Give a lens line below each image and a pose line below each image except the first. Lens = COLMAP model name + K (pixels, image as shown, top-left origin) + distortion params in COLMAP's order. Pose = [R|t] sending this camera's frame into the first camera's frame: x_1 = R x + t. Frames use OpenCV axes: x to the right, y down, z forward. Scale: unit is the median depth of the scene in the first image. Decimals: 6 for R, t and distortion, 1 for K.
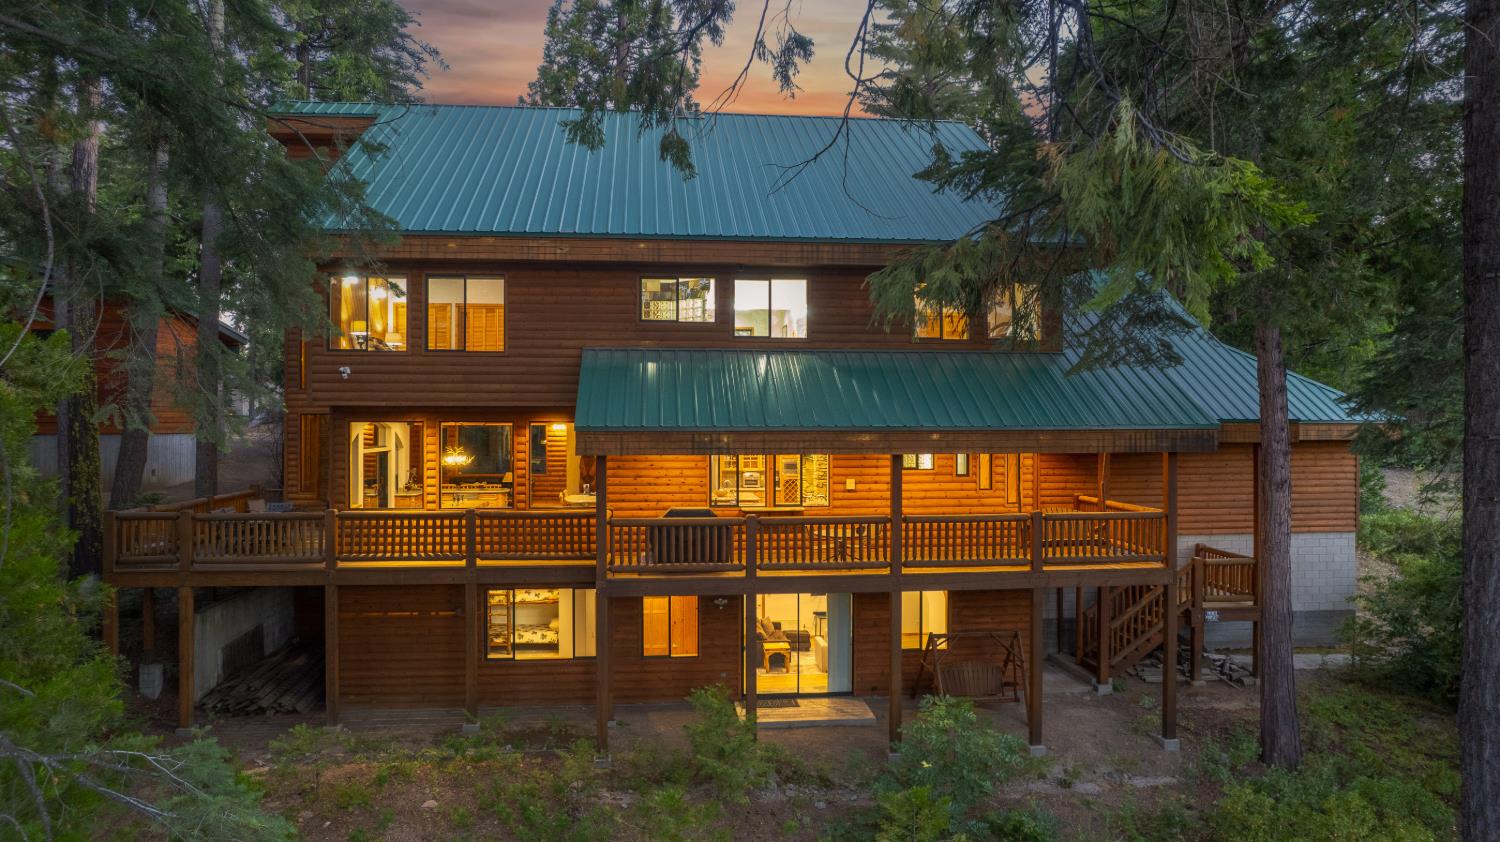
lens RADIAL K [[984.7, 0, 750.0], [0, 984.7, 421.0], [0, 0, 1]] dist [-0.057503, 0.047734]
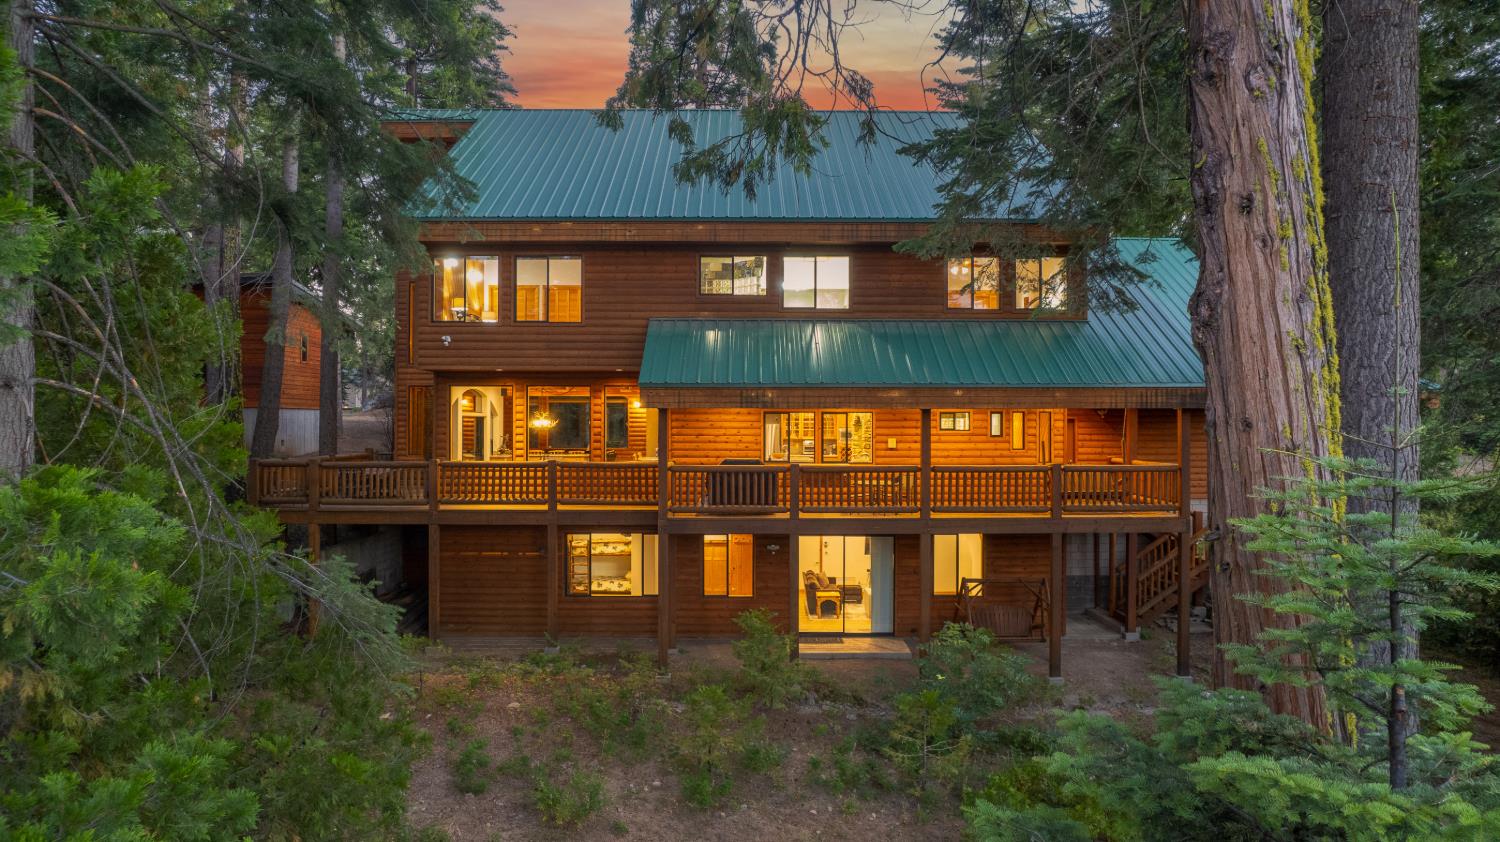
lens RADIAL K [[984.7, 0, 750.0], [0, 984.7, 421.0], [0, 0, 1]] dist [-0.057503, 0.047734]
pose [[0.995373, 0.001436, -0.096076, 0.053490], [-0.001547, 0.999998, -0.001071, 0.043856], [0.096075, 0.001214, 0.995373, -0.116612]]
